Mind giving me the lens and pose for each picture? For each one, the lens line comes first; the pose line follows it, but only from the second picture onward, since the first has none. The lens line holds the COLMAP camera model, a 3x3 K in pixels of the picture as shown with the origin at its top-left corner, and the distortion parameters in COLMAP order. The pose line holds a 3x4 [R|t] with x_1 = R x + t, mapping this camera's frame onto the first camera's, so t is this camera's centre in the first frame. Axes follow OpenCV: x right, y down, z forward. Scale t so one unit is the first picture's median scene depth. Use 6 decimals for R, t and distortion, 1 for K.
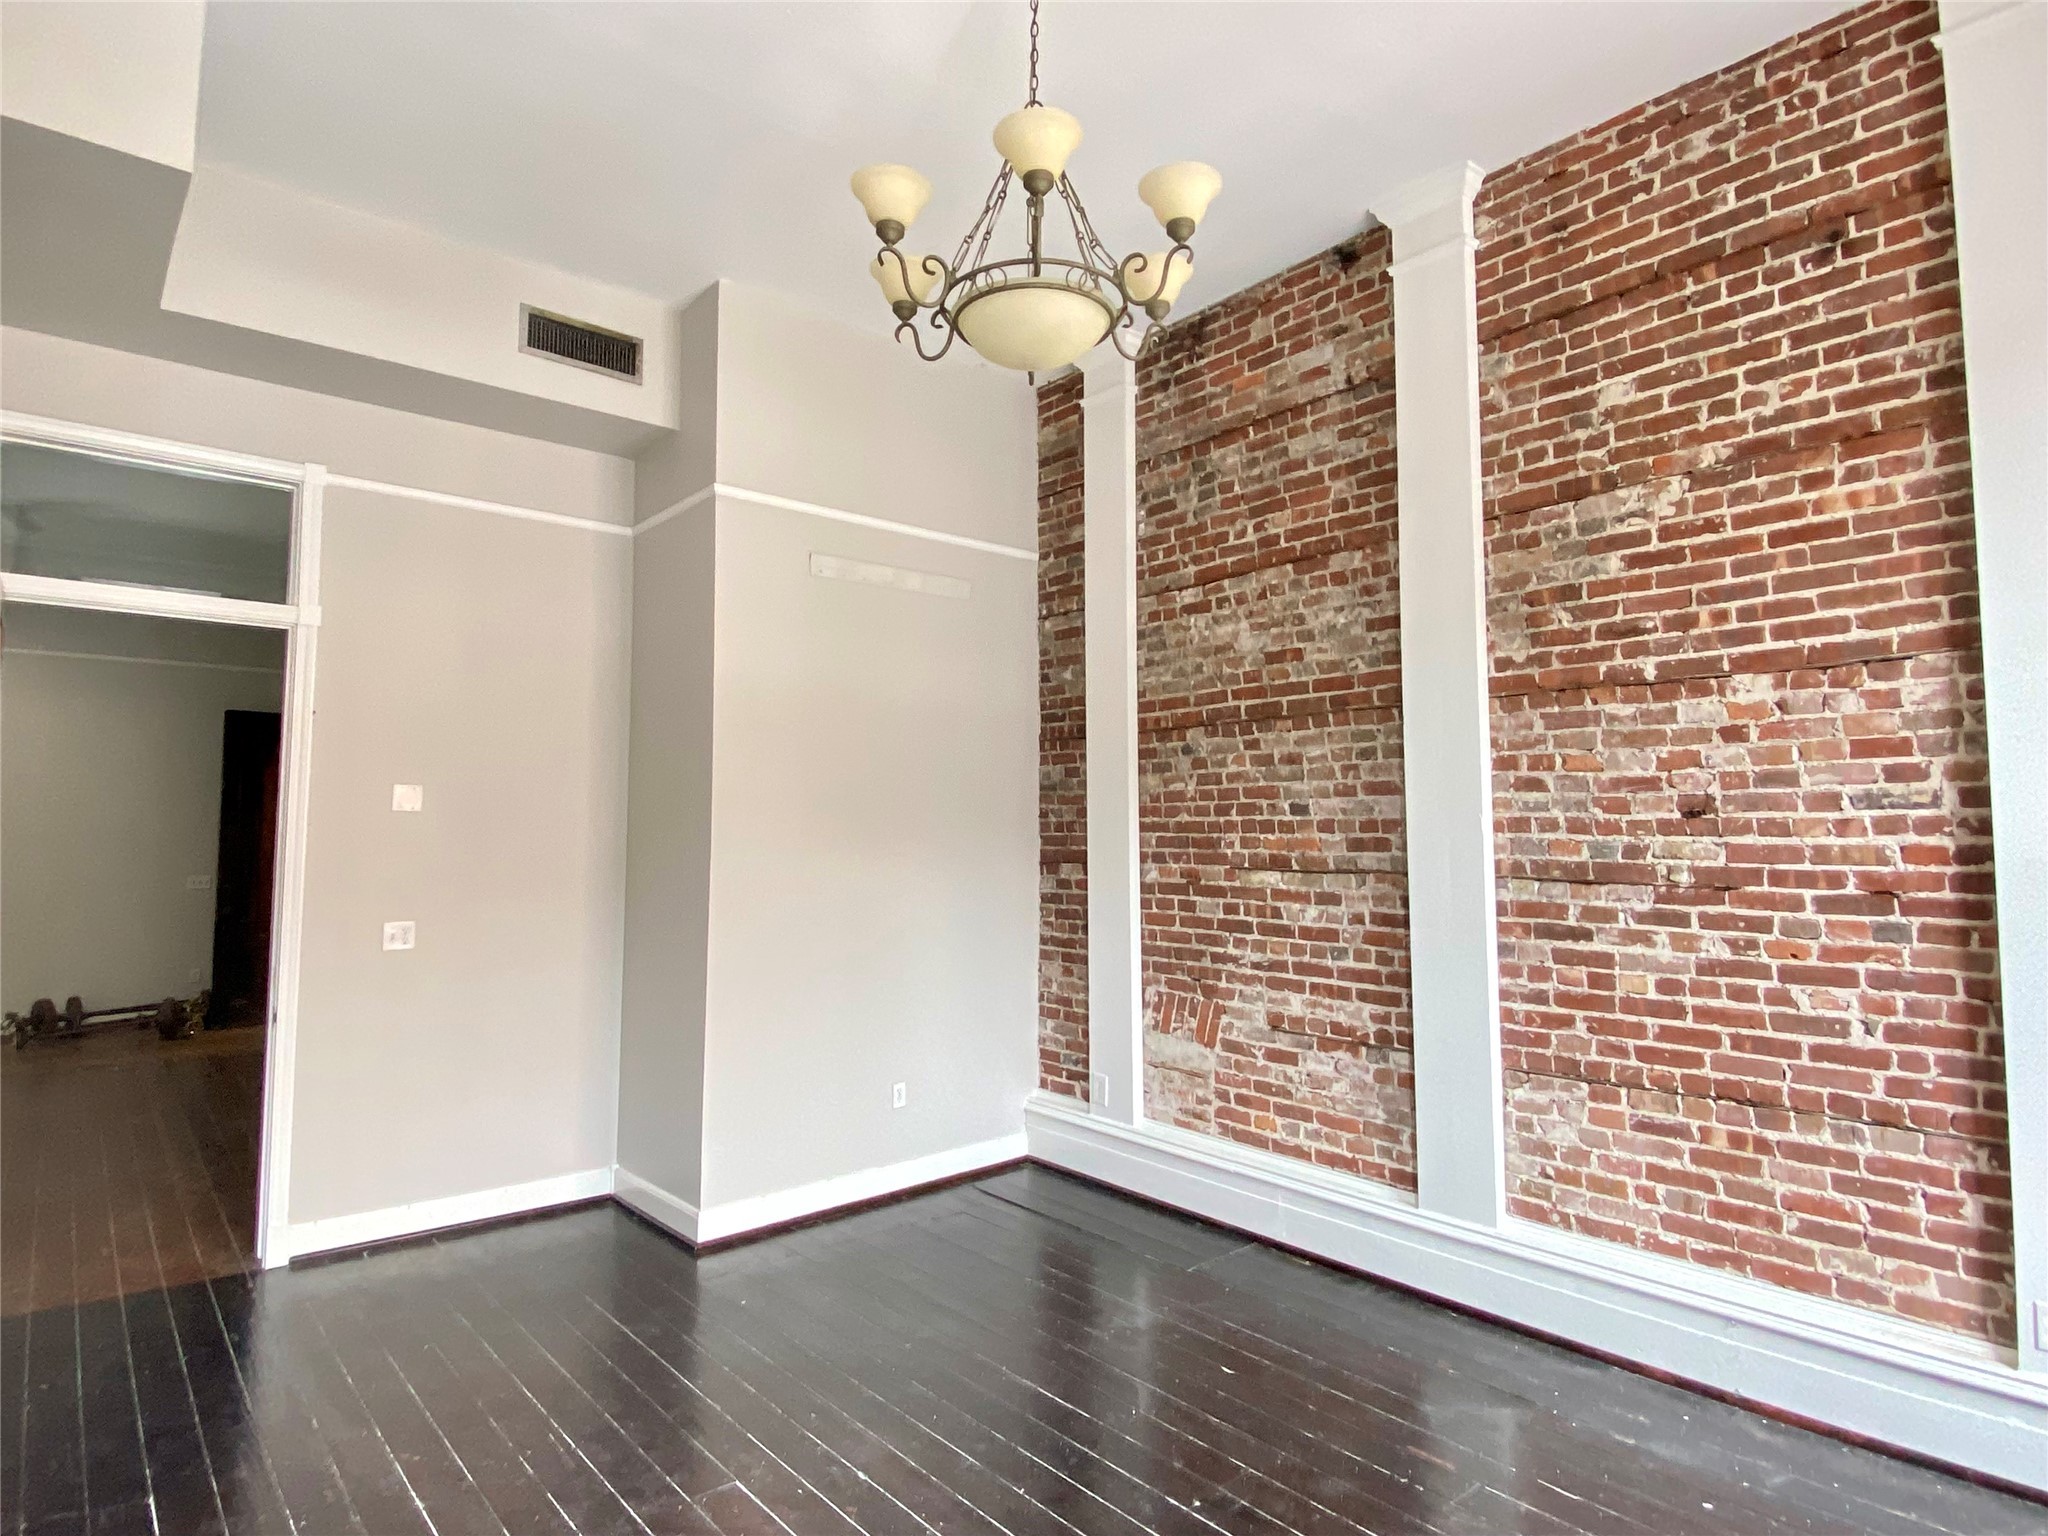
lens RADIAL K [[1123.5, 0, 1015.0], [0, 1123.5, 764.4], [0, 0, 1]] dist [0.037289, -0.025481]
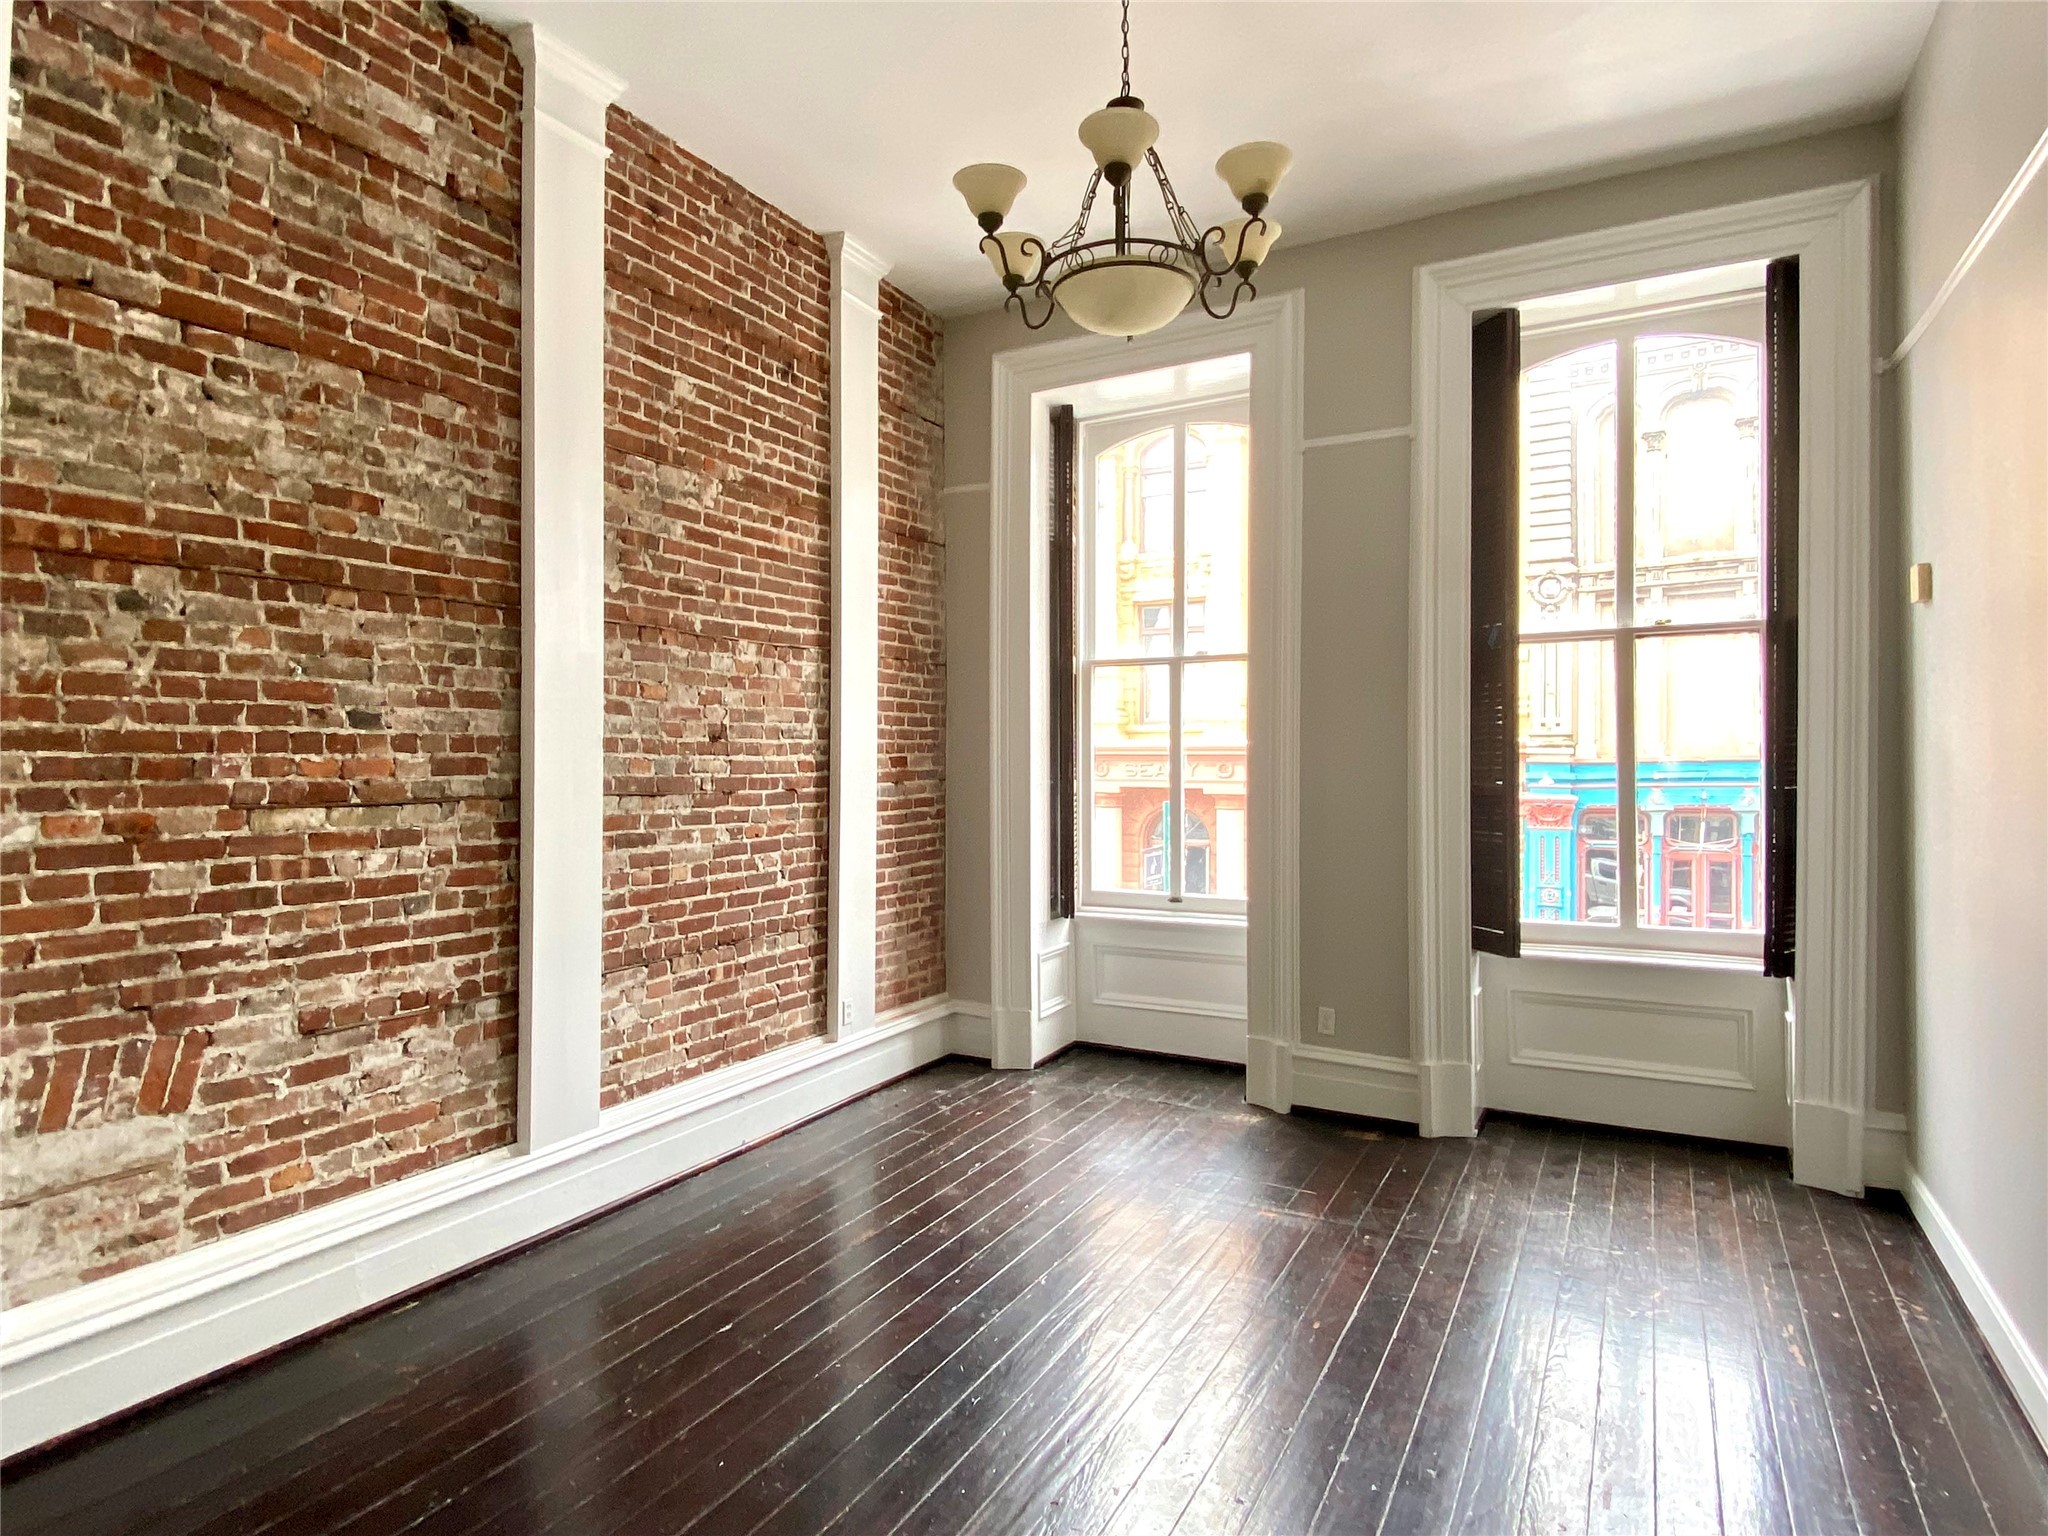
lens RADIAL K [[1123.5, 0, 1006.5], [0, 1123.5, 769.6], [0, 0, 1]] dist [0.037289, -0.025481]
pose [[-0.352198, -0.014172, 0.935818, -0.666528], [-0.061570, 0.998070, -0.008057, 0.060654], [-0.933898, -0.060456, -0.352391, 1.003522]]
